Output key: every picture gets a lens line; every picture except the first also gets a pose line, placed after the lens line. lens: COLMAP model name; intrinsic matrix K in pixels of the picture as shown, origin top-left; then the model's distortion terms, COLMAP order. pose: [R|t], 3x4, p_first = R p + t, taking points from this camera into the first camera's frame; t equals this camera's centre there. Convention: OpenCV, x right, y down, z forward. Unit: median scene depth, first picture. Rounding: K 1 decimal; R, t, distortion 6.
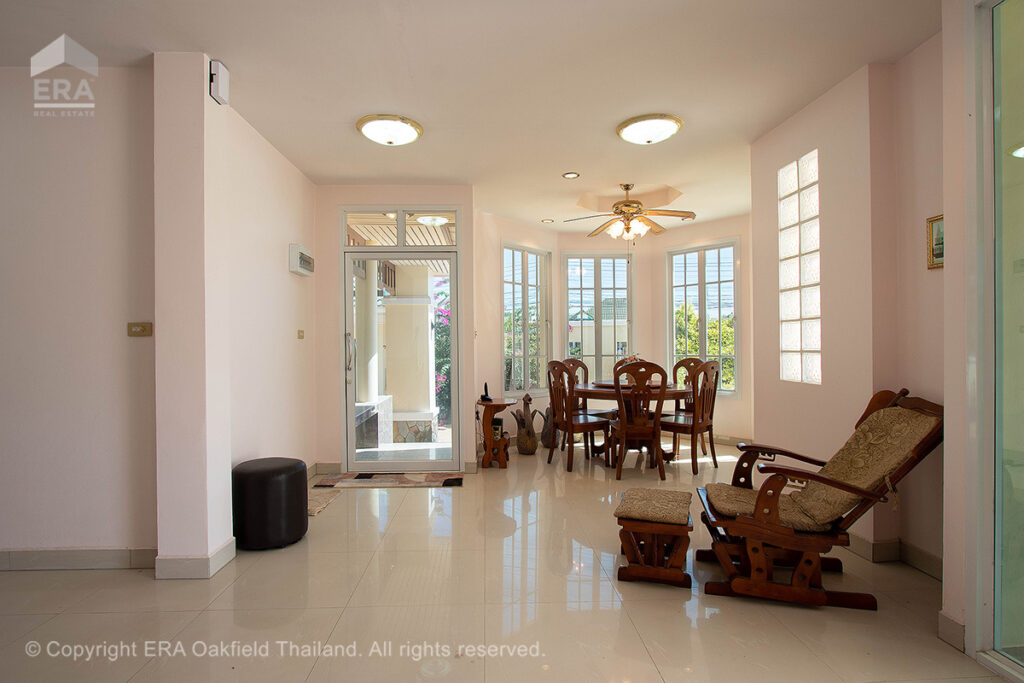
lens RADIAL K [[522.2, 0, 510.7], [0, 522.2, 346.9], [0, 0, 1]] dist [-0.002710, -0.000502]
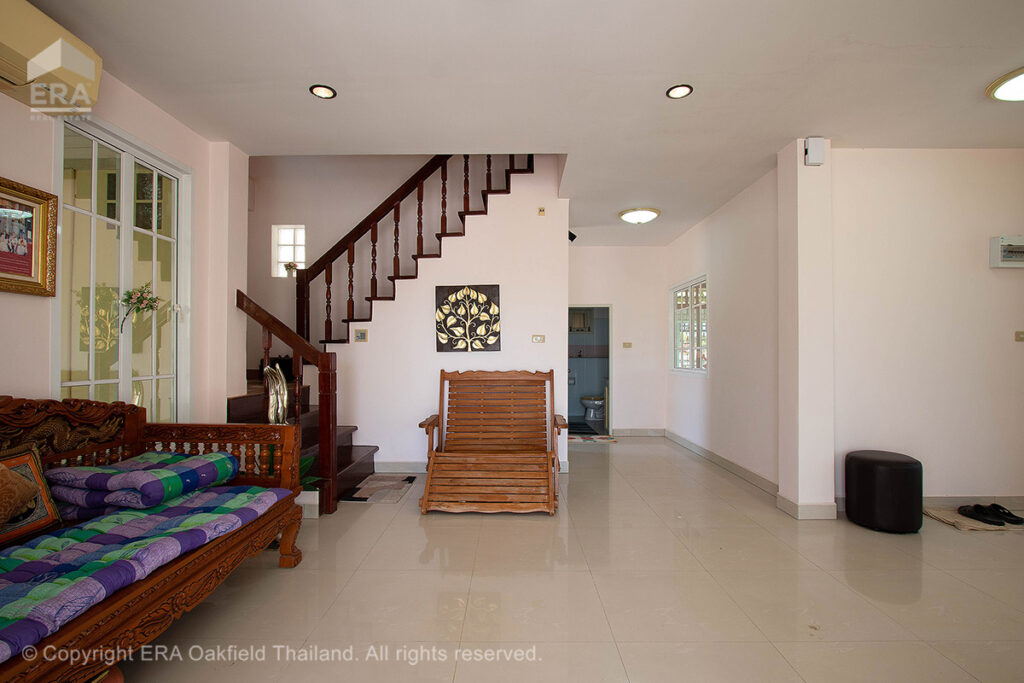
lens RADIAL K [[478.2, 0, 510.4], [0, 478.2, 346.9], [0, 0, 1]] dist [-0.000454, -0.000122]
pose [[-0.038669, -0.006235, -0.999233, 0.691814], [-0.000417, 0.999981, -0.006223, -0.002321], [0.999252, 0.000176, -0.038671, 0.282150]]
